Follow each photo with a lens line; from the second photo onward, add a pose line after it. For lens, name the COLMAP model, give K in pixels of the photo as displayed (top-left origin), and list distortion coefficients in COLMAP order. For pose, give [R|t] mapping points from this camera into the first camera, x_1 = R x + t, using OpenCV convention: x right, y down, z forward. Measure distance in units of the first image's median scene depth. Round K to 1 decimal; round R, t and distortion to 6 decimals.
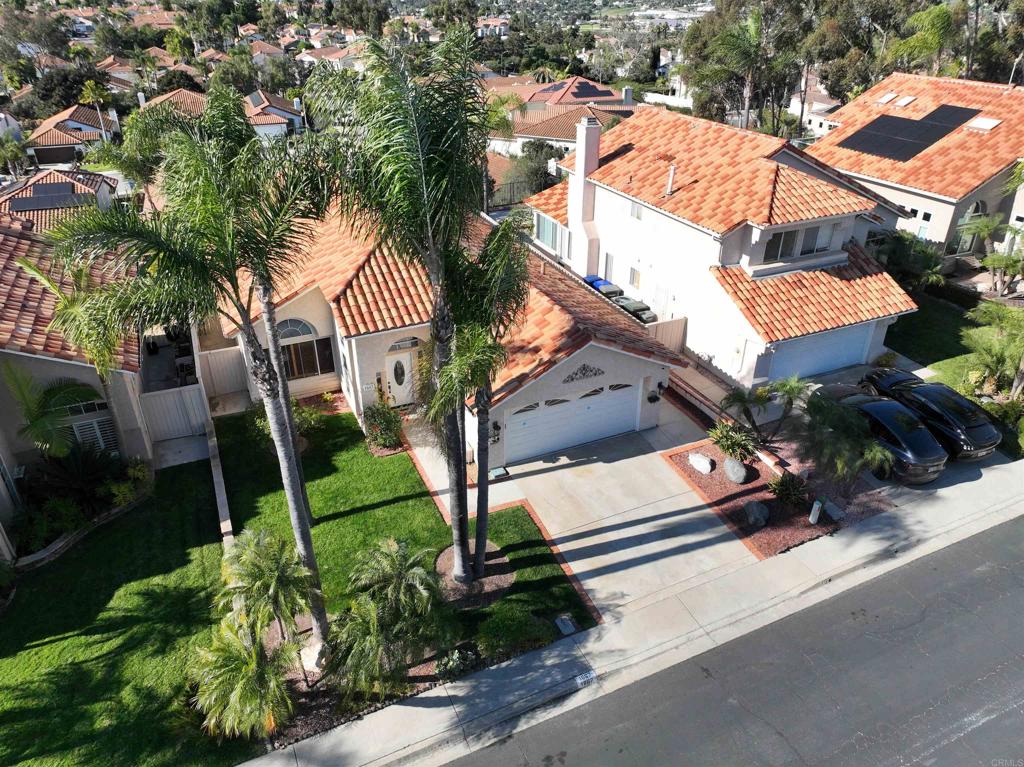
lens RADIAL K [[718.8, 0, 512.0], [0, 718.8, 383.5], [0, 0, 1]] dist [-0.000998, 0.016789]
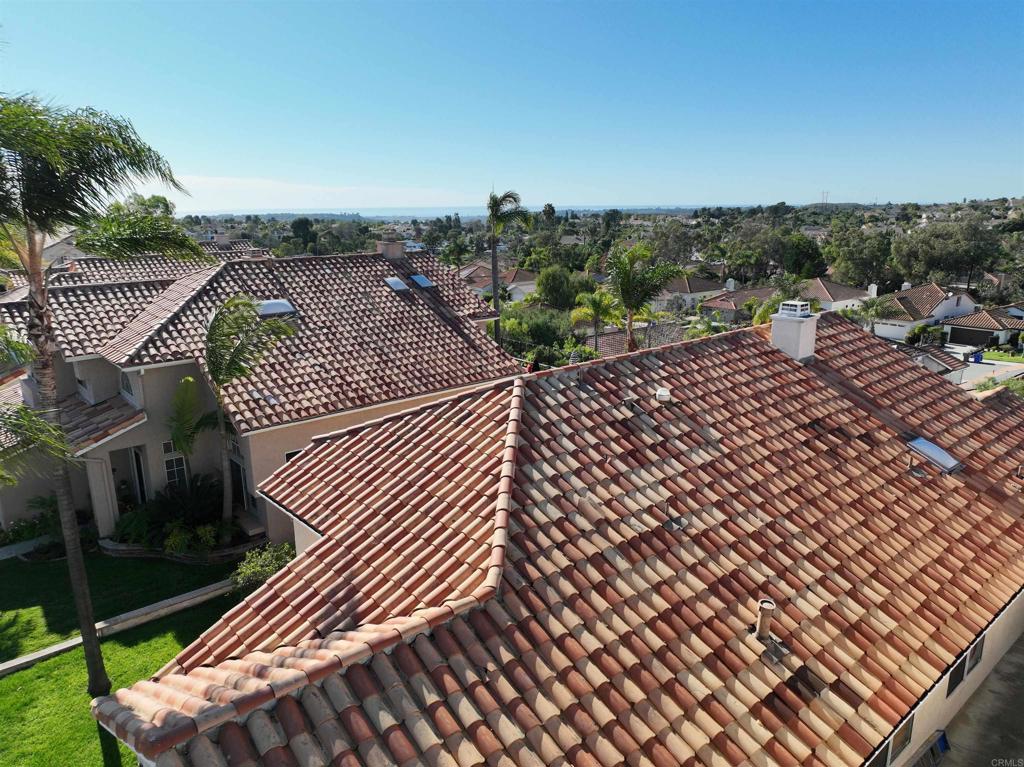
lens RADIAL K [[718.8, 0, 512.0], [0, 718.8, 383.5], [0, 0, 1]] dist [-0.000998, 0.016789]
pose [[0.274626, 0.237584, -0.931737, 0.390300], [-0.466021, 0.880471, 0.087153, -0.295624], [0.841073, 0.410275, 0.352520, 0.886893]]
